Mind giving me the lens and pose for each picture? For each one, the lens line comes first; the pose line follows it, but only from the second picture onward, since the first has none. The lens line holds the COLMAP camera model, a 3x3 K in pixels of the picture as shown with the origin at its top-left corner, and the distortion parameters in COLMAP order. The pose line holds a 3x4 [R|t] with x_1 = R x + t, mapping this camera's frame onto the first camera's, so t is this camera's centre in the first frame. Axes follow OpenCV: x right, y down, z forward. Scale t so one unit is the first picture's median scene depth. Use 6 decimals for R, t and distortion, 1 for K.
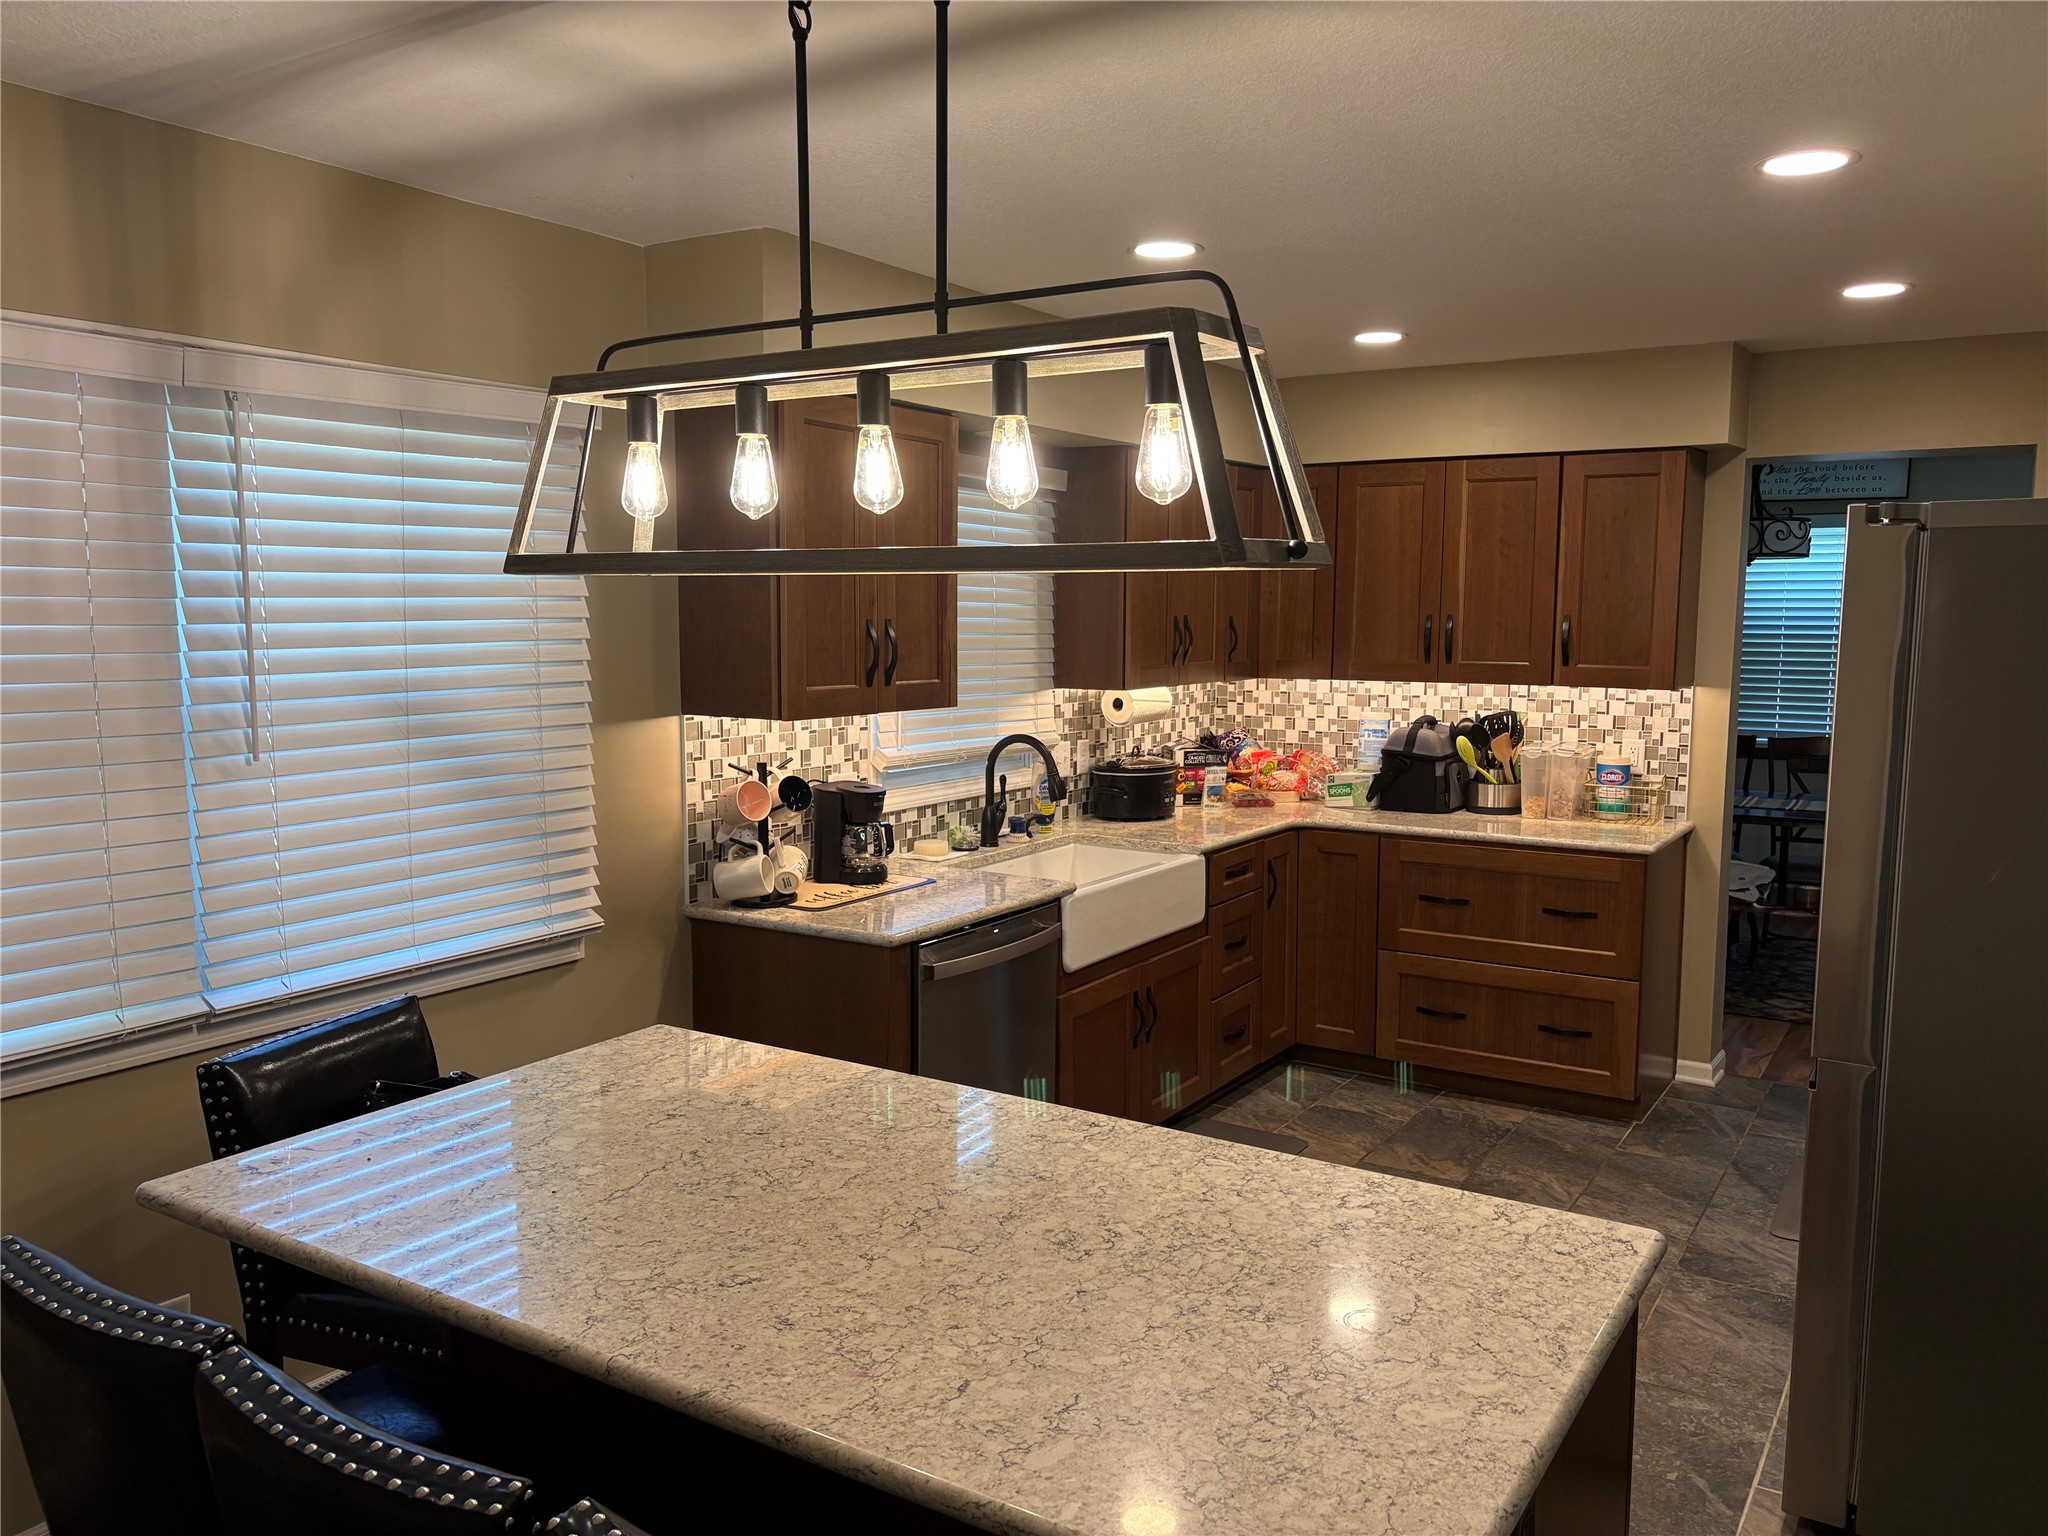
lens RADIAL K [[1552.7, 0, 1024.0], [0, 1552.7, 768.0], [0, 0, 1]] dist [0.055735, -0.135118]
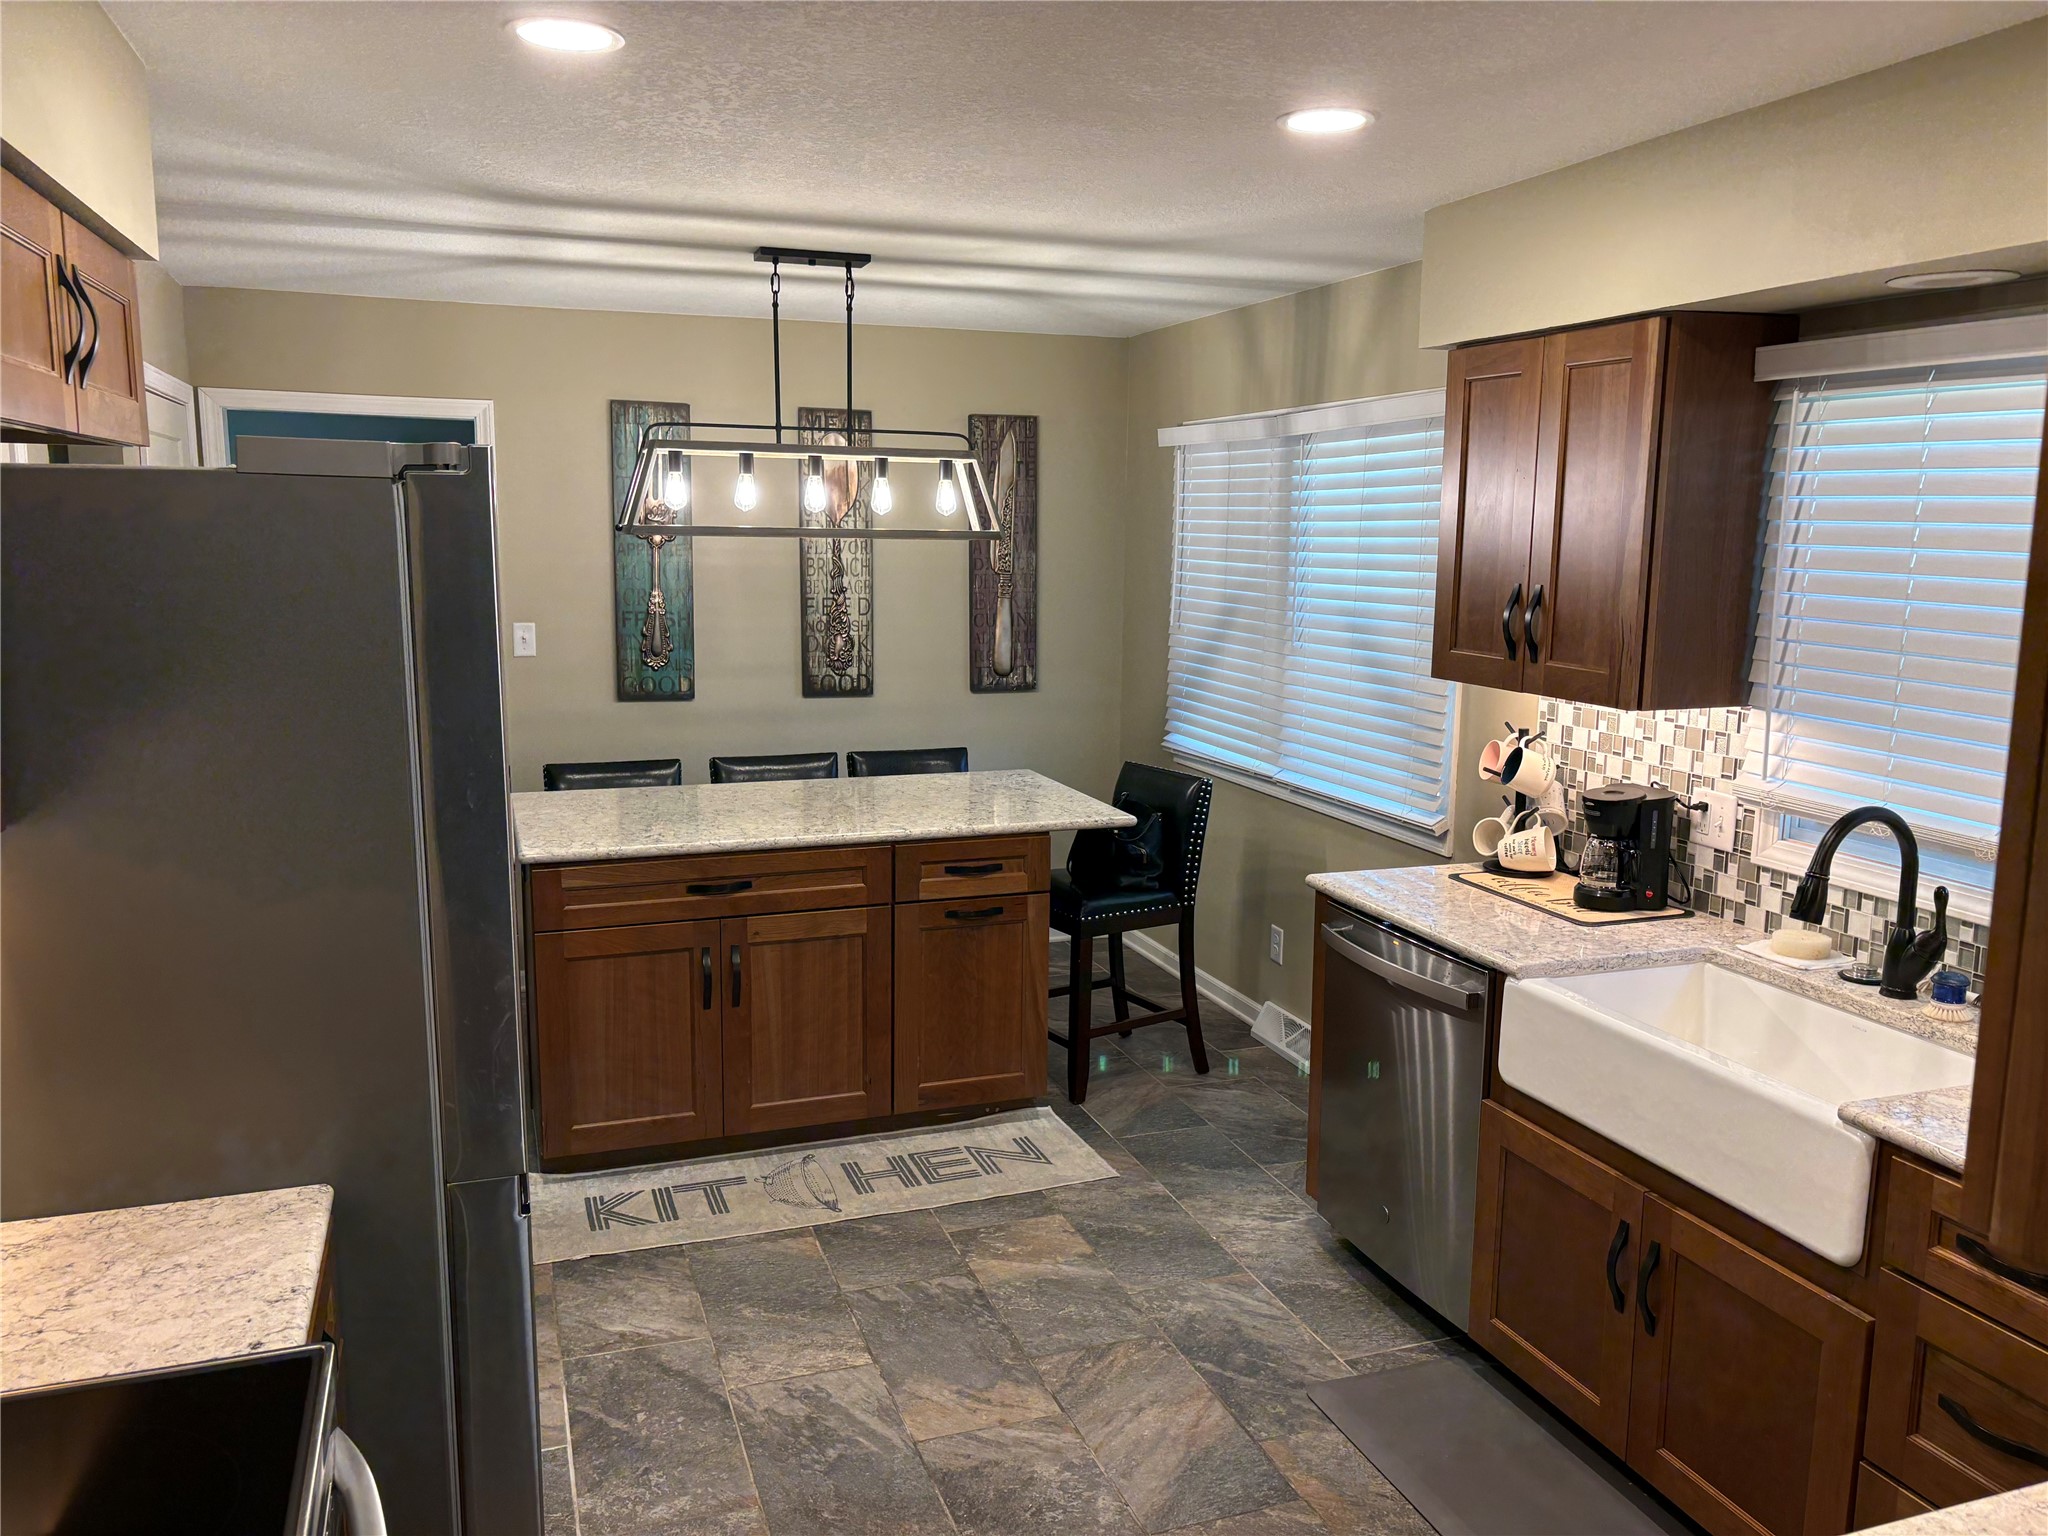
lens RADIAL K [[1552.7, 0, 1024.0], [0, 1552.7, 768.0], [0, 0, 1]] dist [0.055735, -0.135118]
pose [[-0.607176, 0.112615, -0.786547, 0.645130], [-0.097833, 0.971777, 0.214658, -0.129182], [0.788521, 0.207286, -0.579022, 1.073351]]
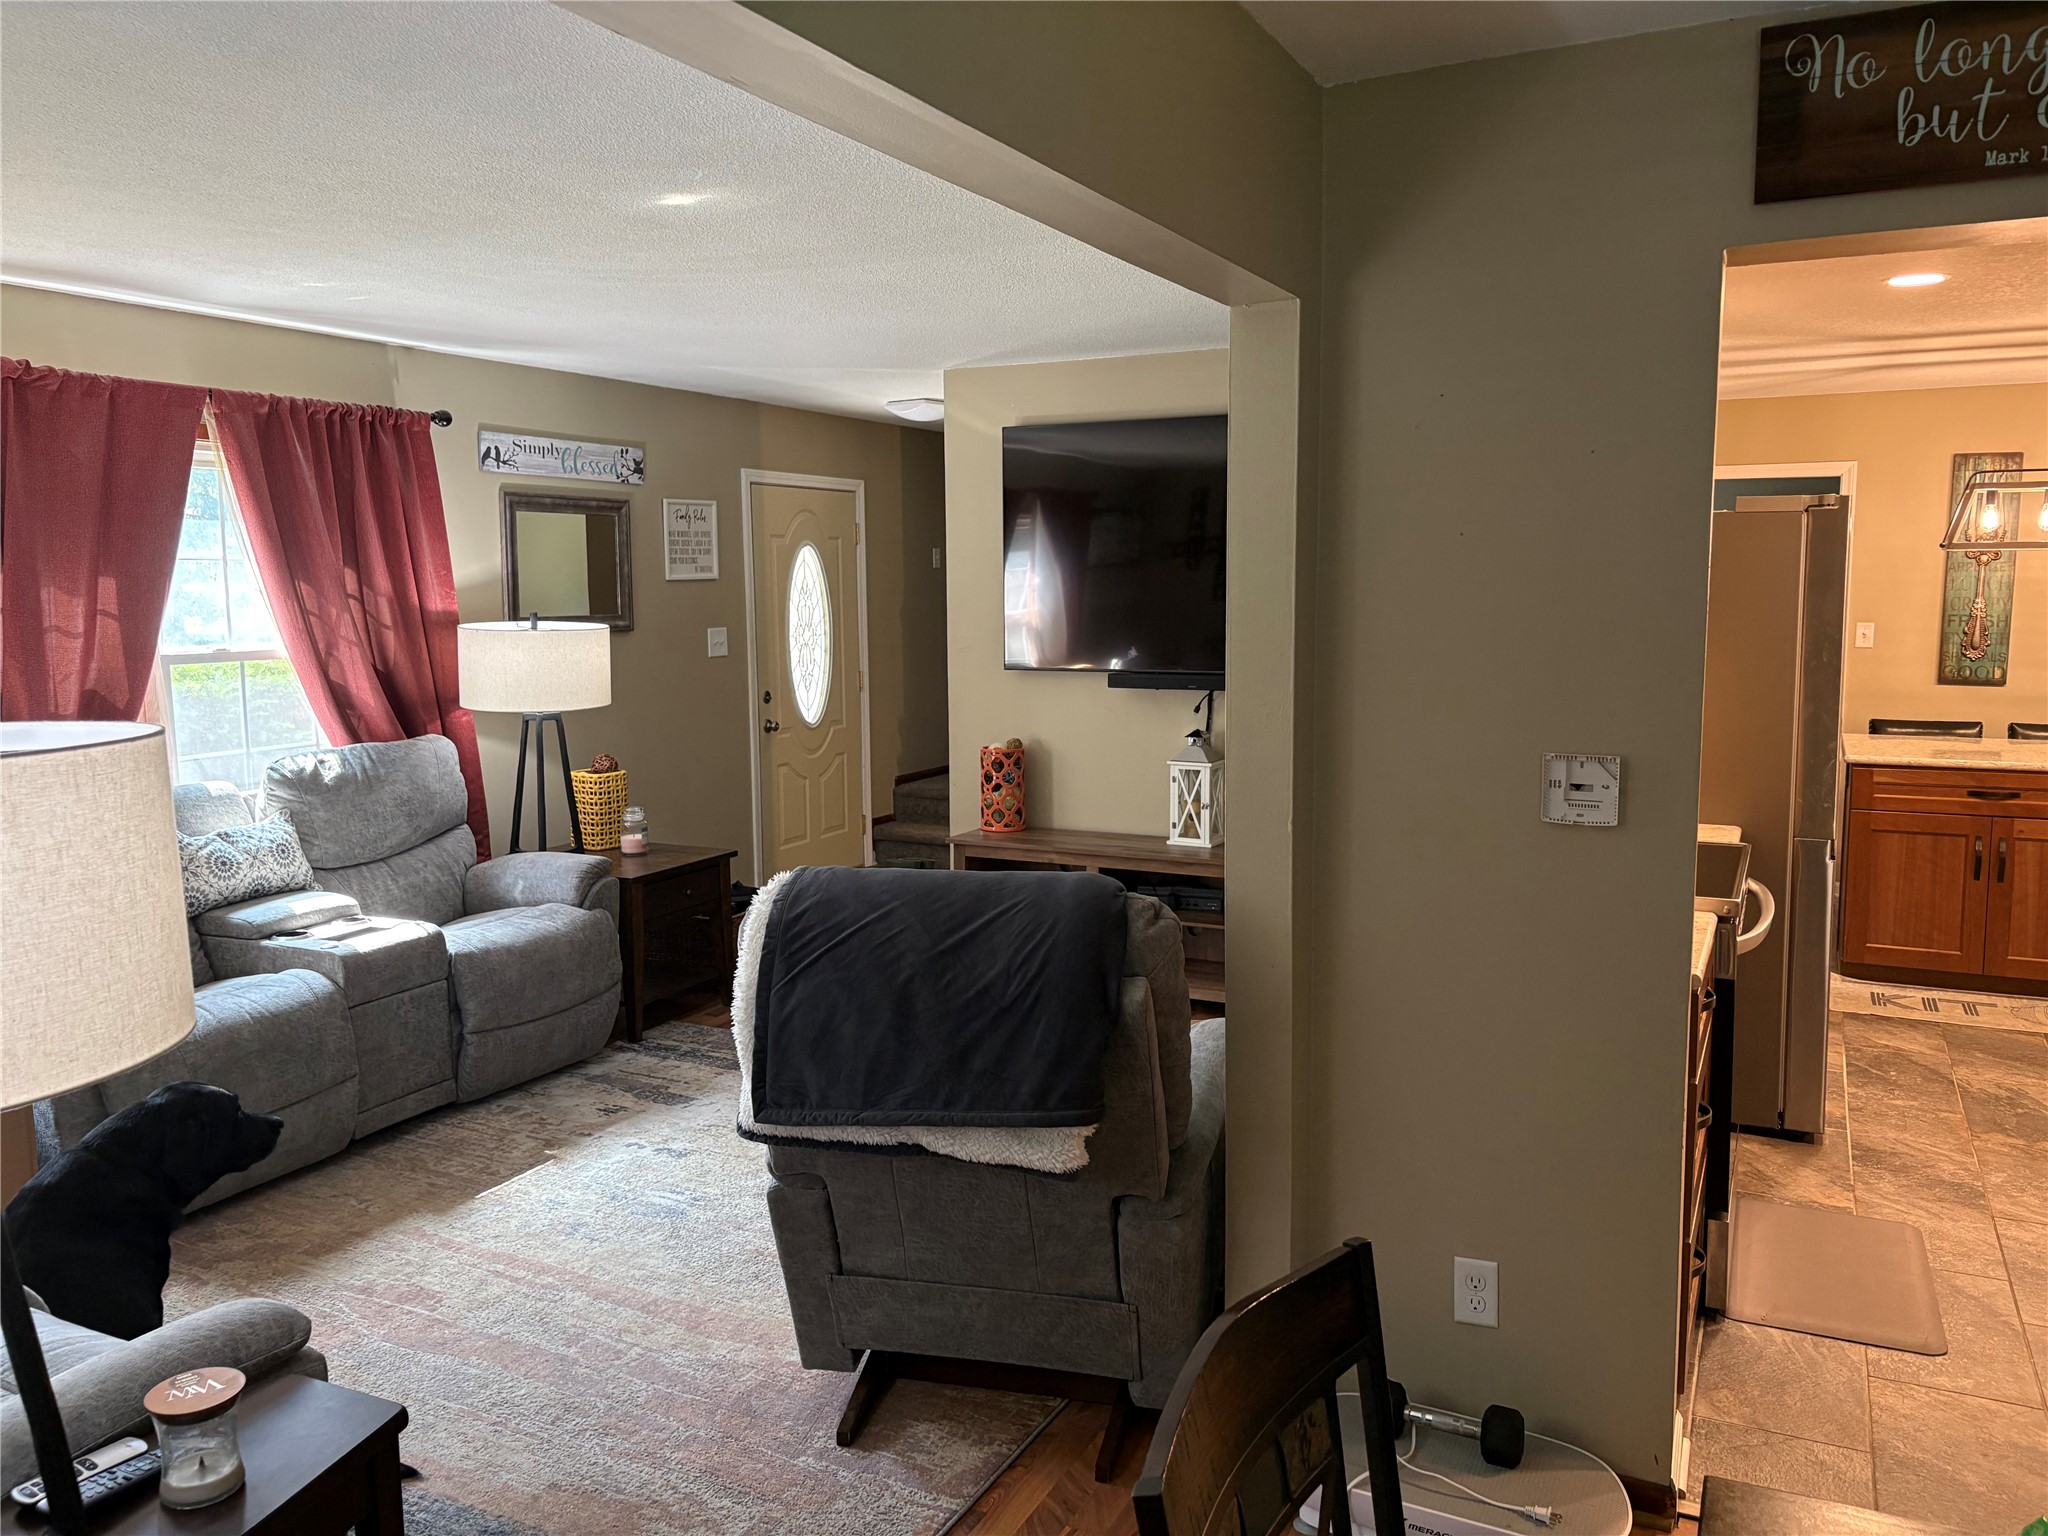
lens RADIAL K [[1585.3, 0, 1028.3], [0, 1585.3, 742.8], [0, 0, 1]] dist [0.119845, -0.143317]
pose [[-0.991774, 0.009943, -0.127611, 0.997053], [-0.017352, 0.977330, 0.211008, -0.159538], [0.126817, 0.211487, -0.969119, 1.594415]]
